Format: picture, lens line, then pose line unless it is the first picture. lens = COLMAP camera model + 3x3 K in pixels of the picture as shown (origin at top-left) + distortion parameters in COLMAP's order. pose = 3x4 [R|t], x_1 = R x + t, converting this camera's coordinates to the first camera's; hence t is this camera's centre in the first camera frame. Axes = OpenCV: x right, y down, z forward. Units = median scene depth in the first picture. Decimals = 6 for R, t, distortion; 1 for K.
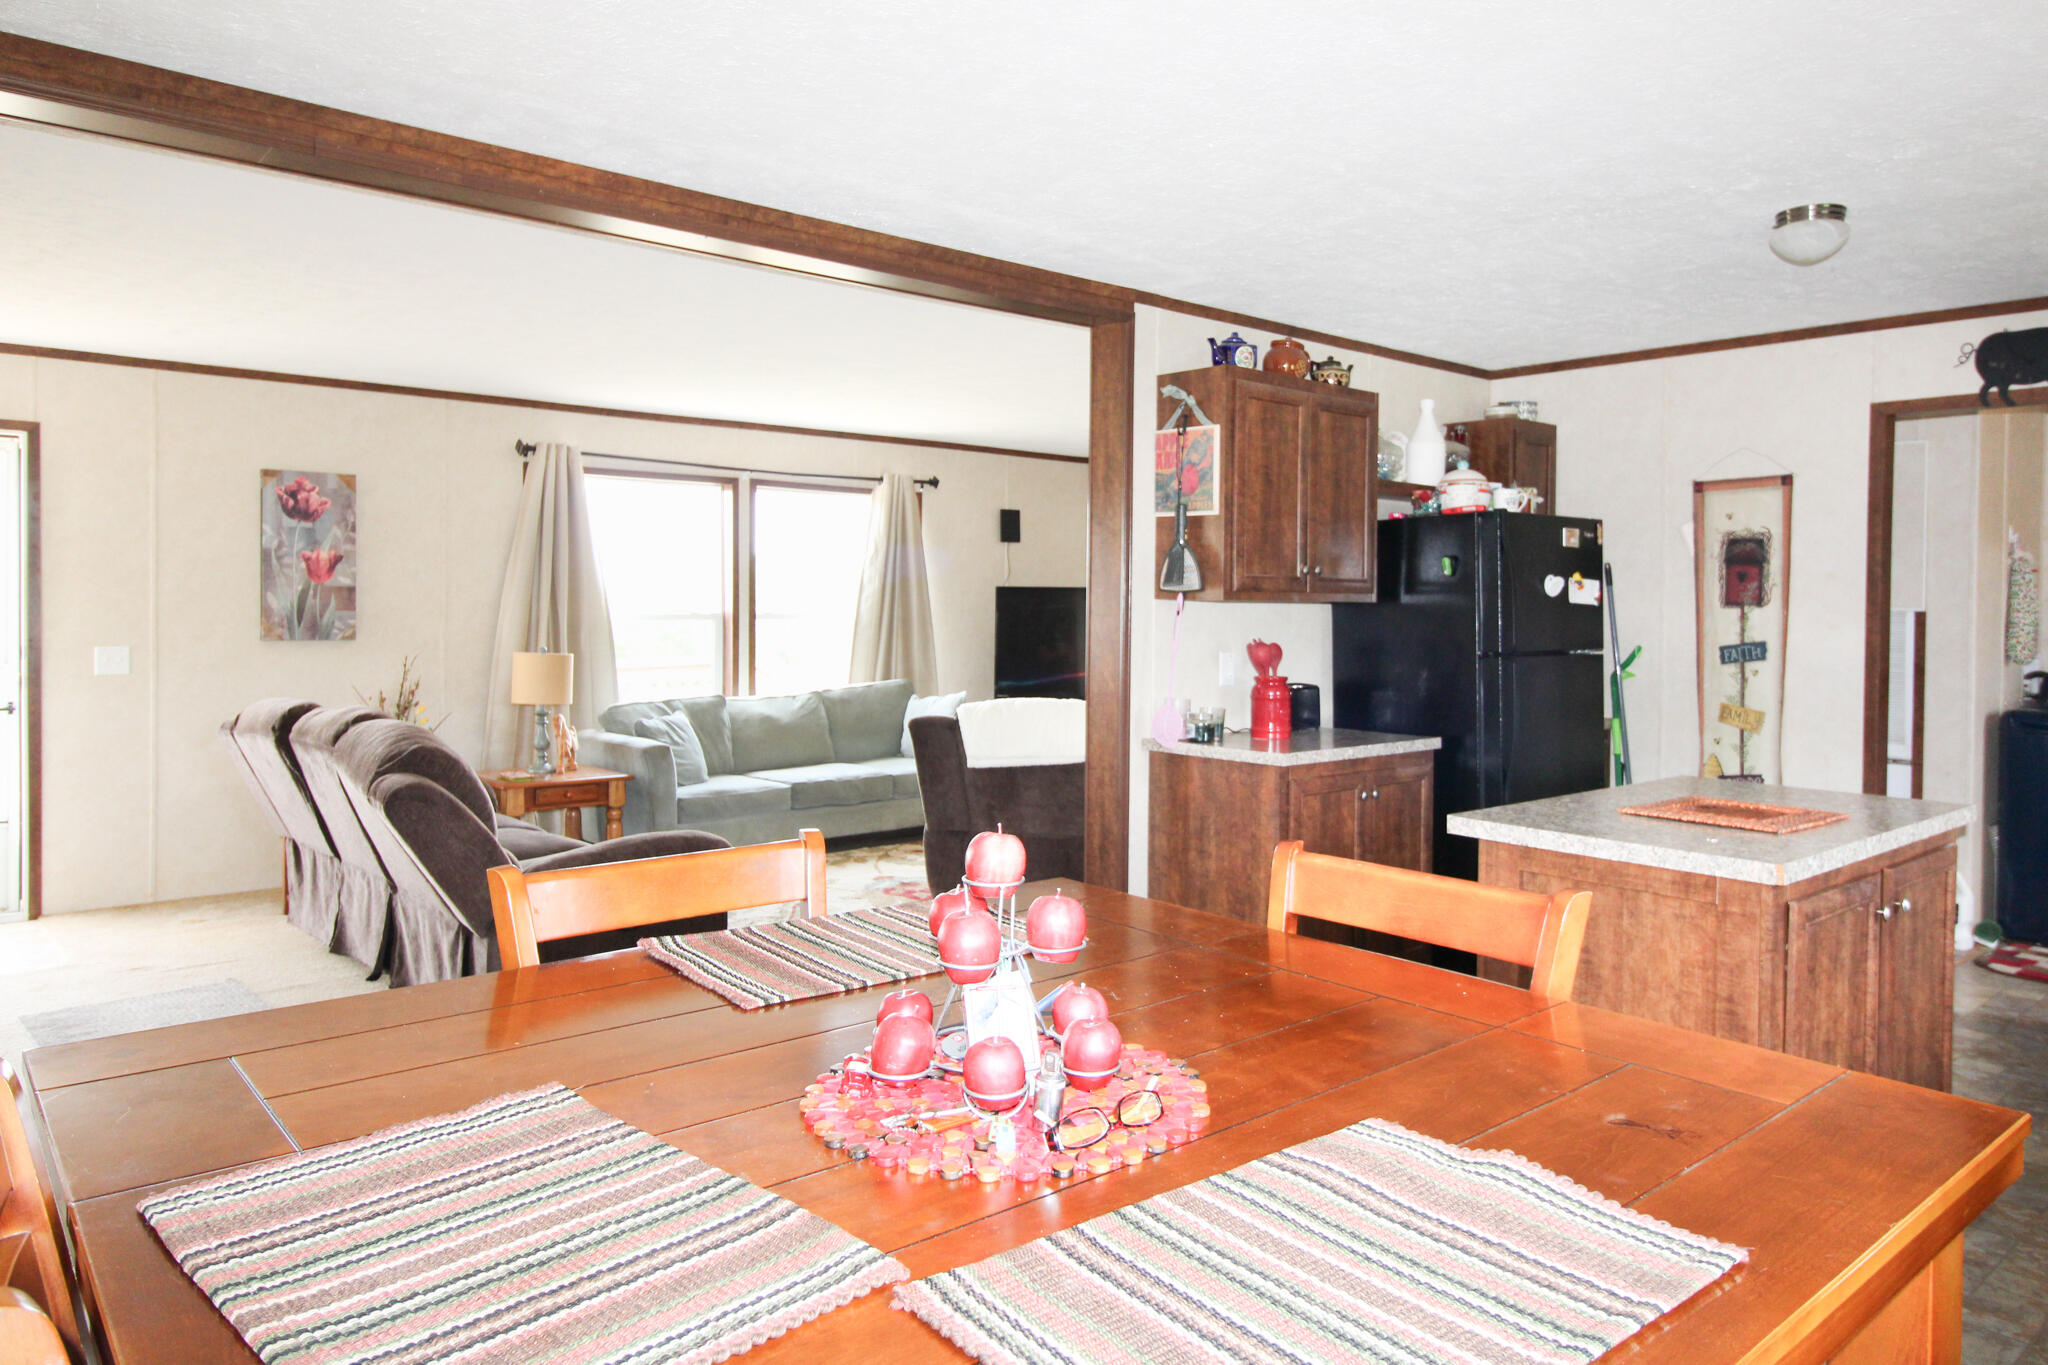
lens RADIAL K [[1344.1, 0, 1090.6], [0, 1344.1, 625.6], [0, 0, 1]] dist [0.008705, -0.012196]
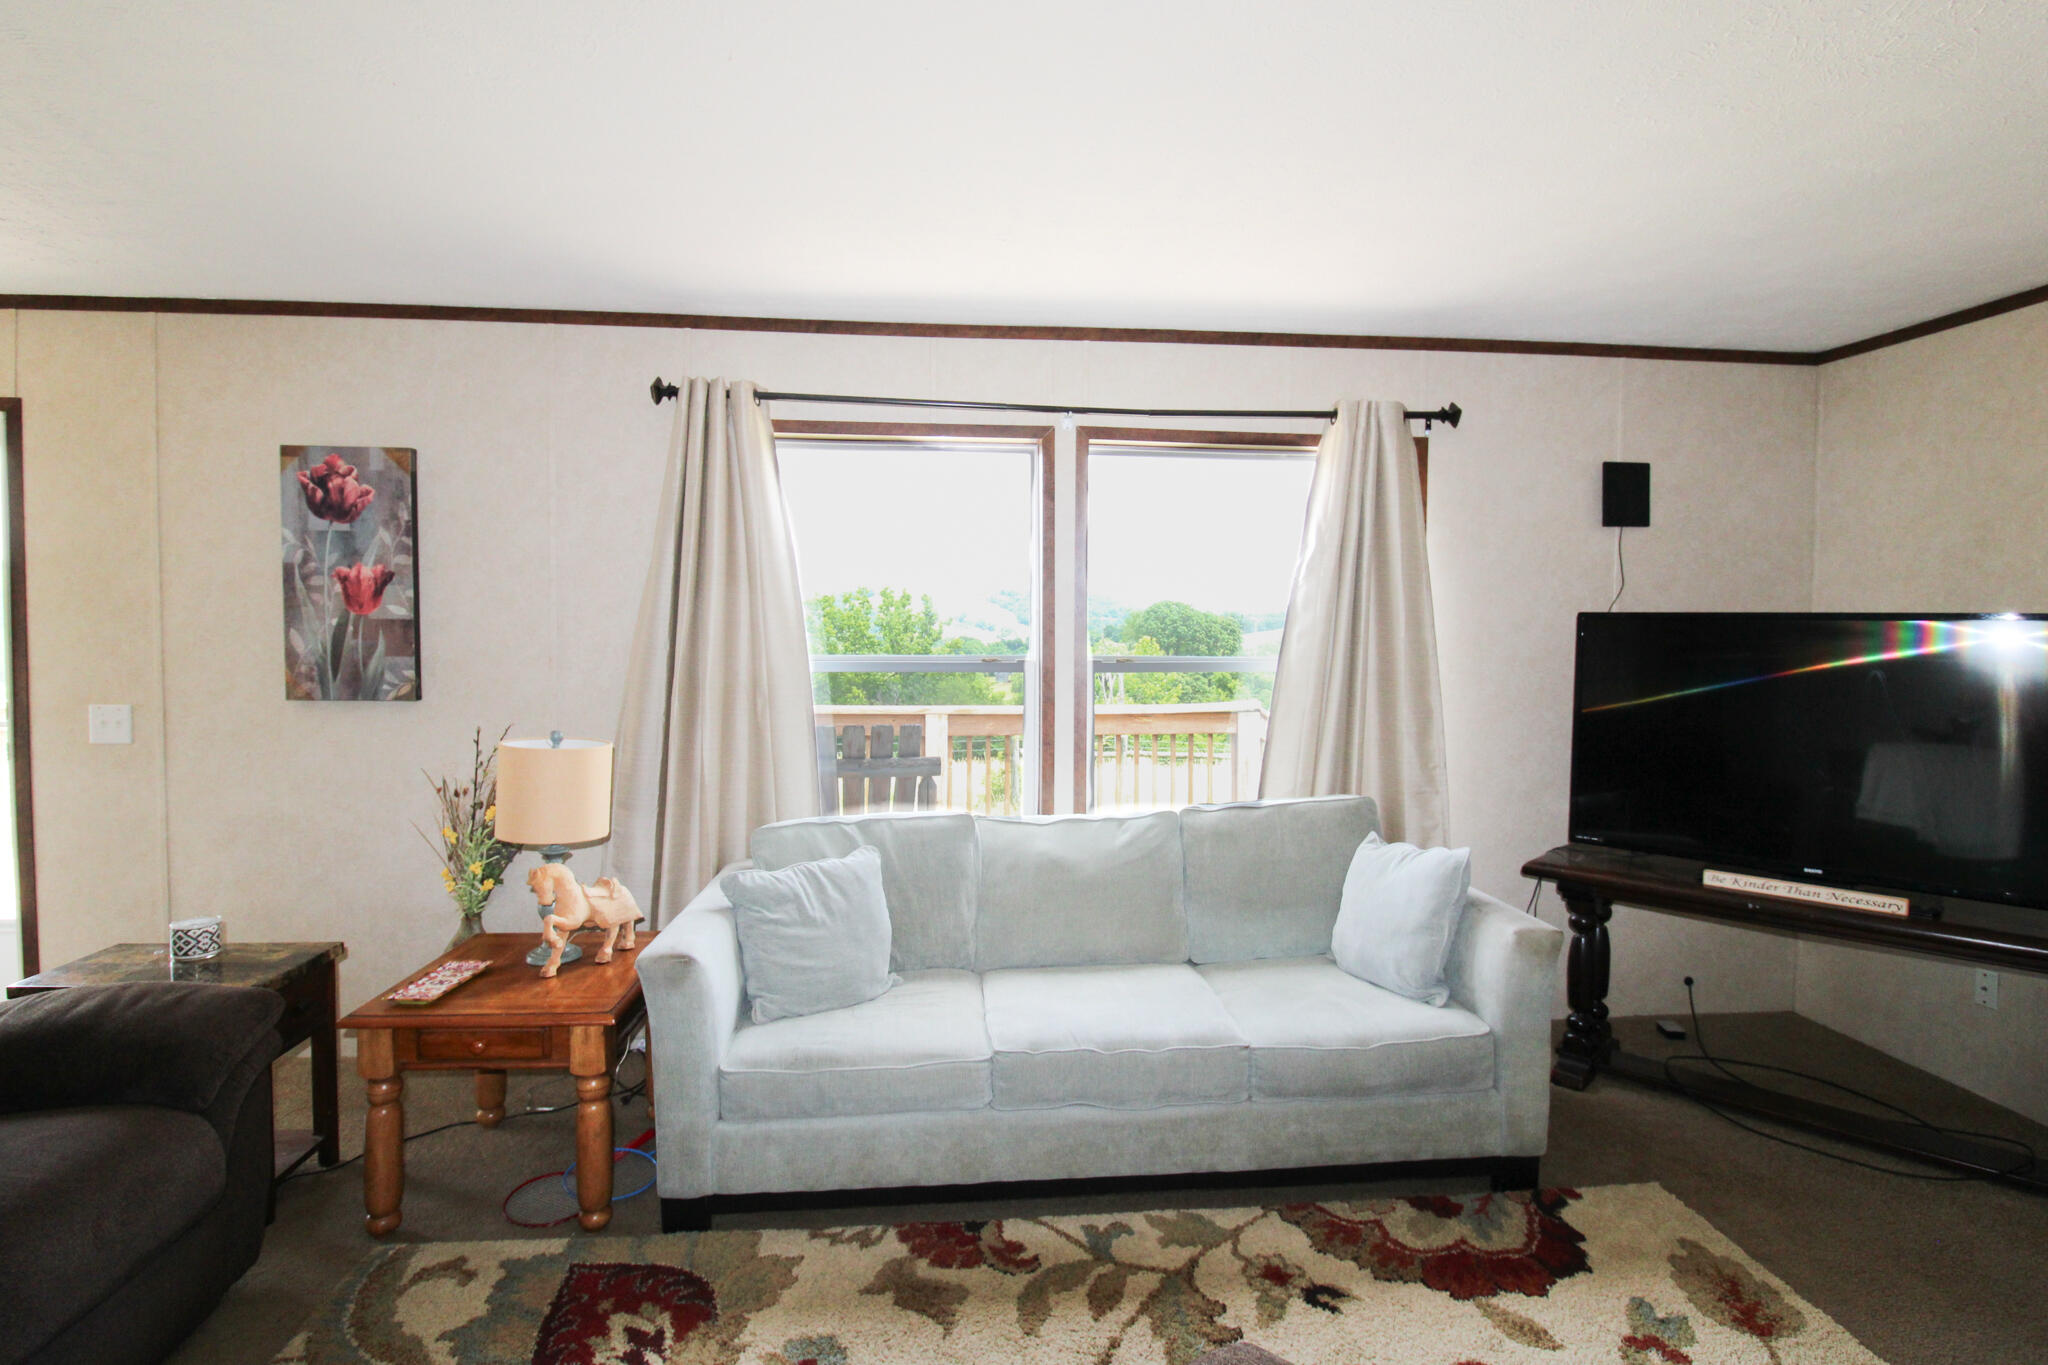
lens RADIAL K [[963.0, 0, 1022.3], [0, 963.0, 677.3], [0, 0, 1]] dist [-0.001289, -0.001225]
pose [[0.791829, 0.019849, -0.610420, -0.033161], [-0.012327, 0.999788, 0.016519, -0.016569], [0.610619, -0.005555, 0.791905, 1.083857]]
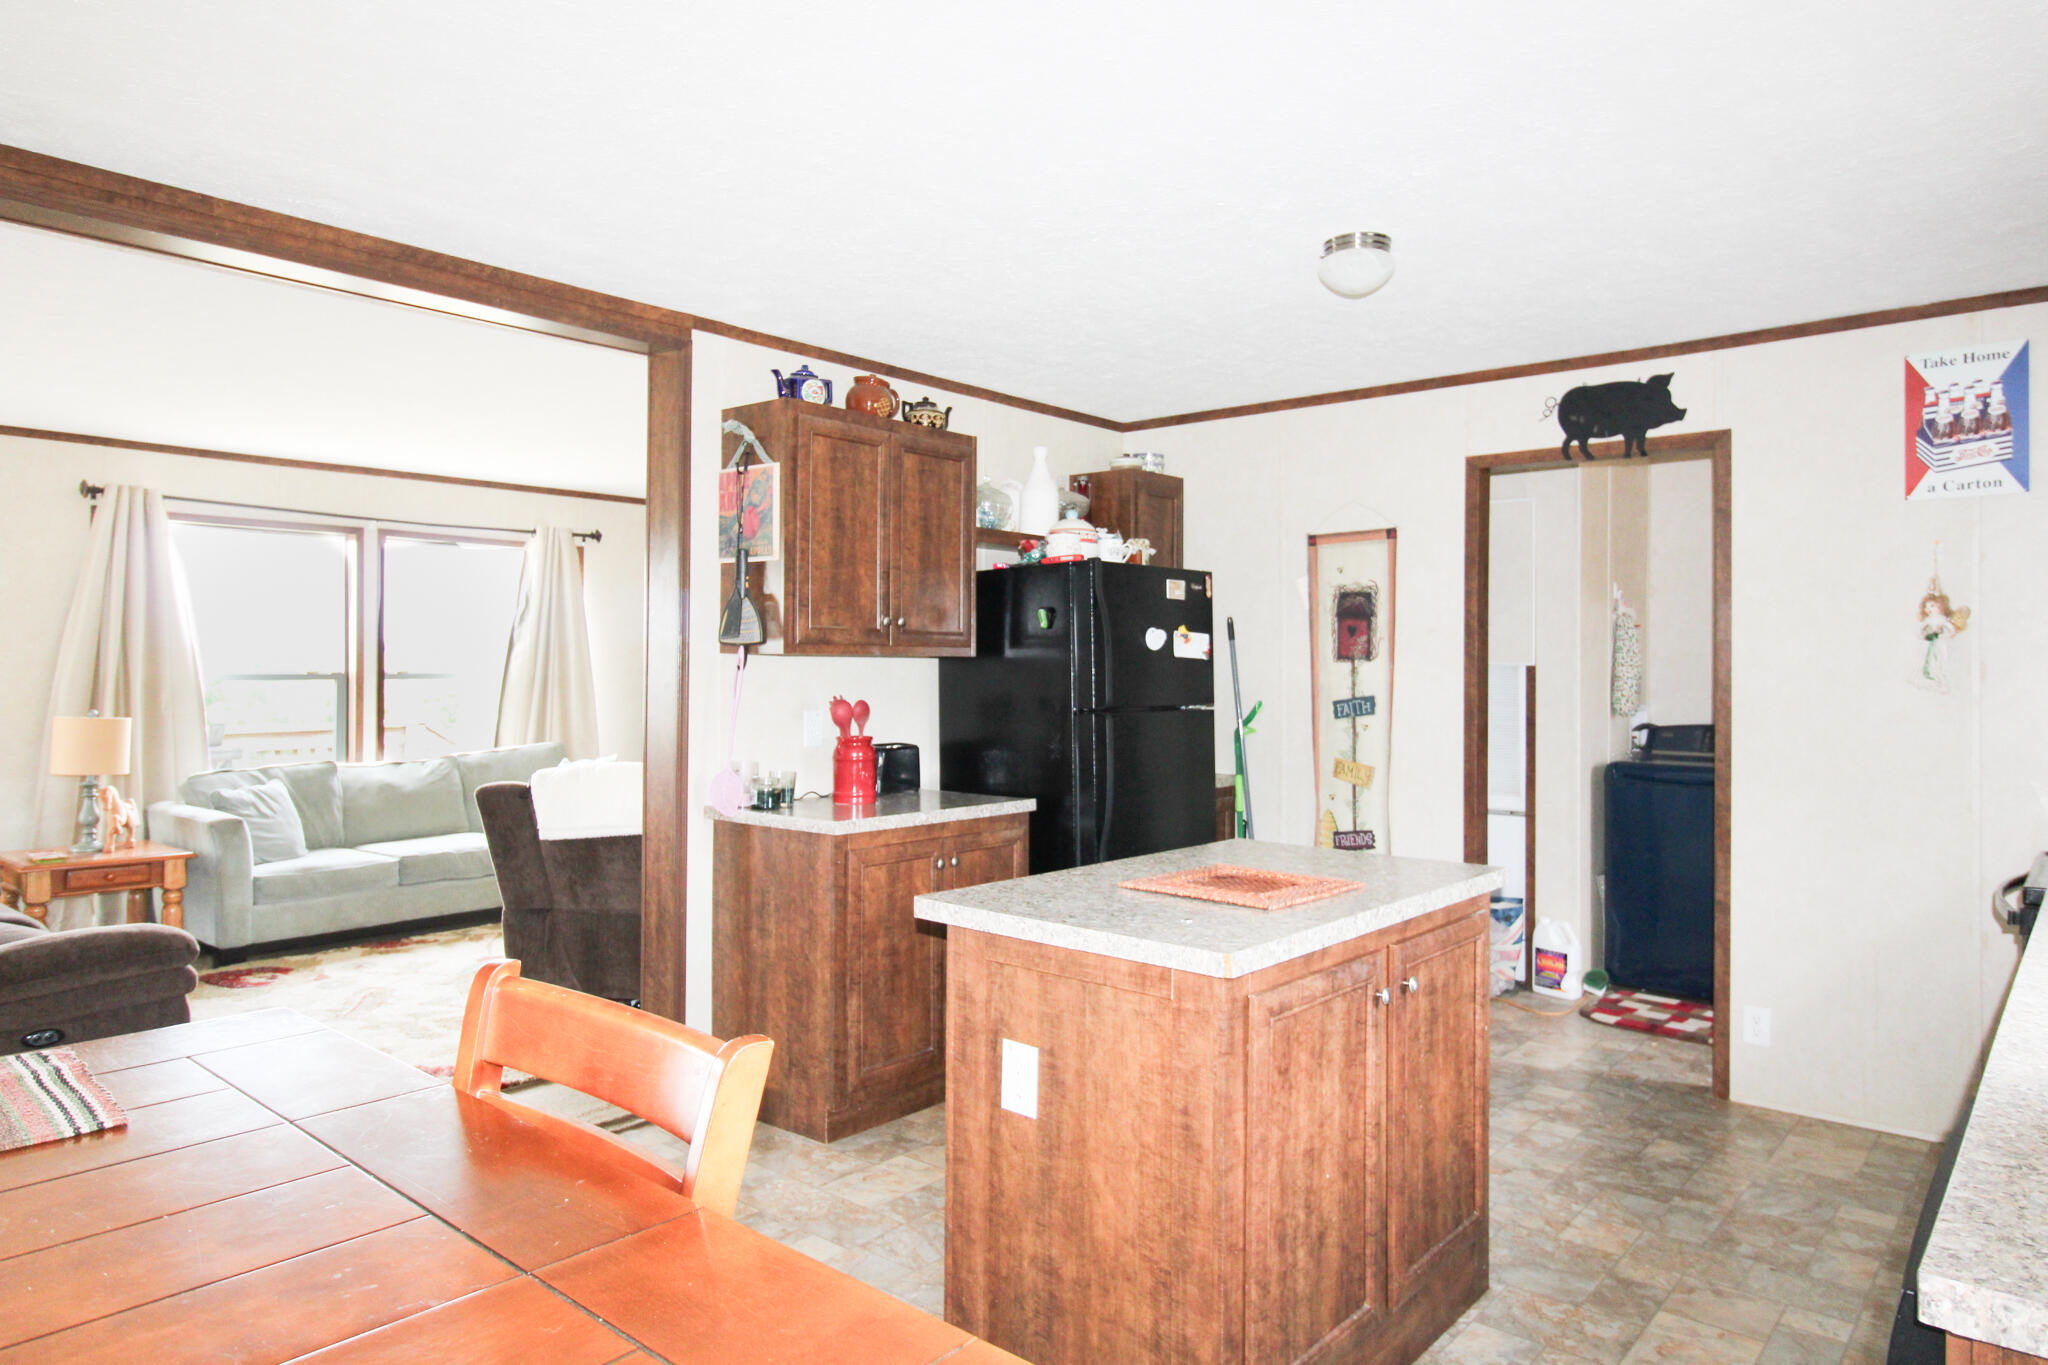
lens RADIAL K [[1278.3, 0, 1041.1], [0, 1278.3, 657.4], [0, 0, 1]] dist [0.010436, -0.013561]
pose [[0.991433, -0.001956, 0.130600, 0.141253], [0.004882, 0.999744, -0.022093, 0.003347], [-0.130523, 0.022542, 0.991189, 0.101085]]
